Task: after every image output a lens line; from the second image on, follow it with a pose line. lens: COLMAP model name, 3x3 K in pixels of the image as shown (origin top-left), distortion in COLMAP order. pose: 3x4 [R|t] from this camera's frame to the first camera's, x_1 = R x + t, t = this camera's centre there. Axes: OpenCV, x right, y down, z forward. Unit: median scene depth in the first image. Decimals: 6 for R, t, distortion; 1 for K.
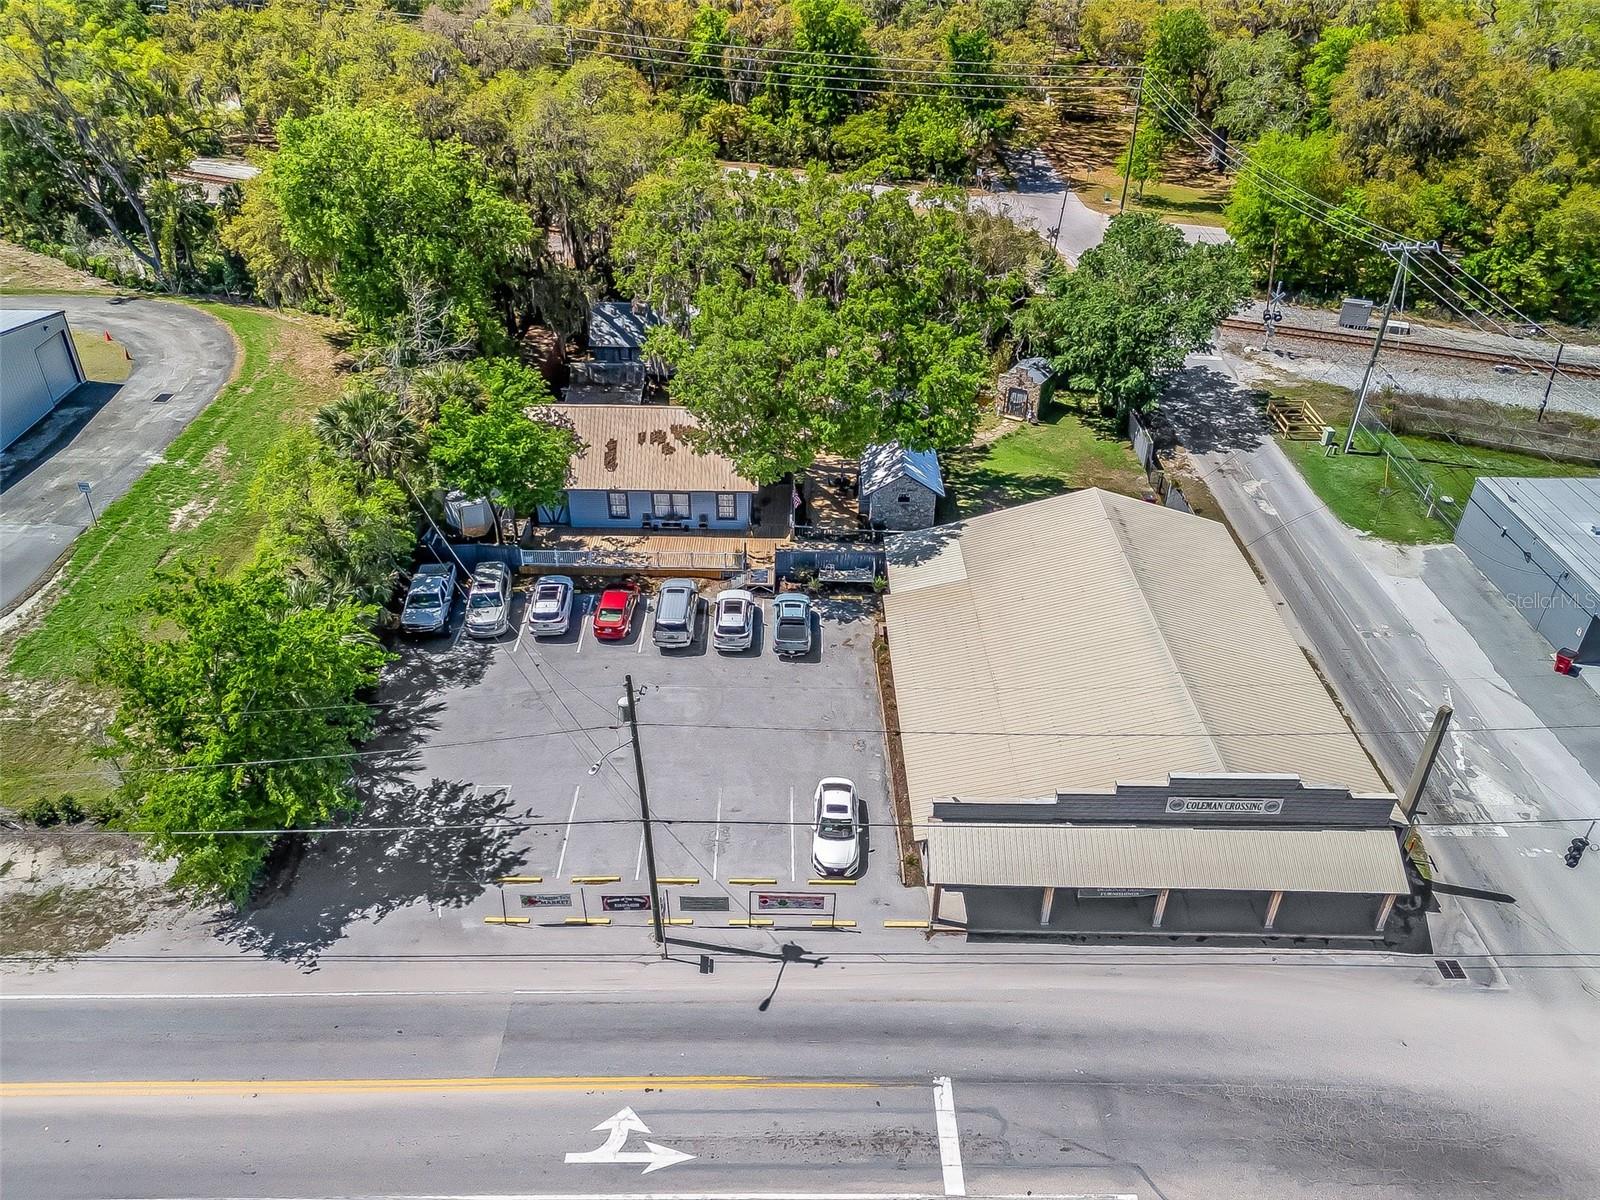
lens RADIAL K [[1170.2, 0, 801.1], [0, 1170.2, 610.7], [0, 0, 1]] dist [0.073971, -0.060832]
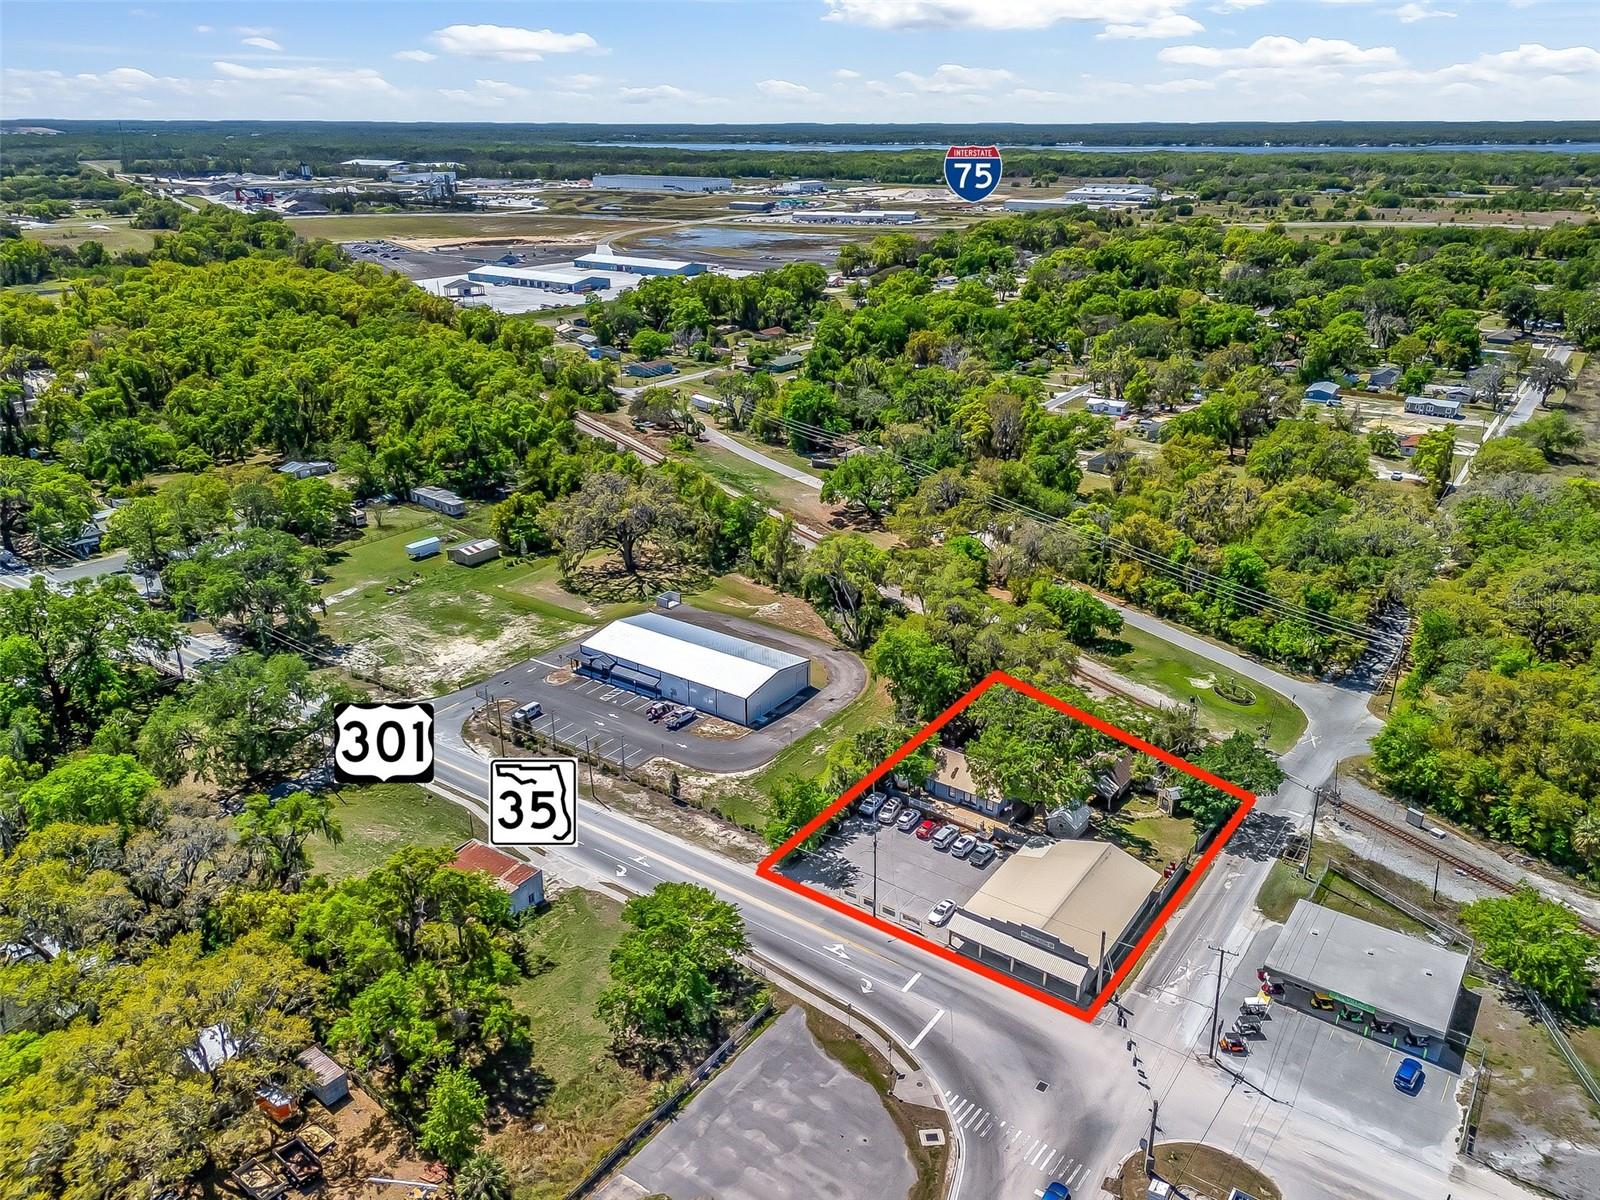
lens RADIAL K [[1173.3, 0, 800.0], [0, 1173.3, 600.0], [0, 0, 1]] dist [0.109879, -0.217933]
pose [[0.809823, 0.208307, -0.548448, 1.098314], [-0.323498, 0.938429, -0.121242, -0.077882], [0.489424, 0.275606, 0.827348, -1.730144]]
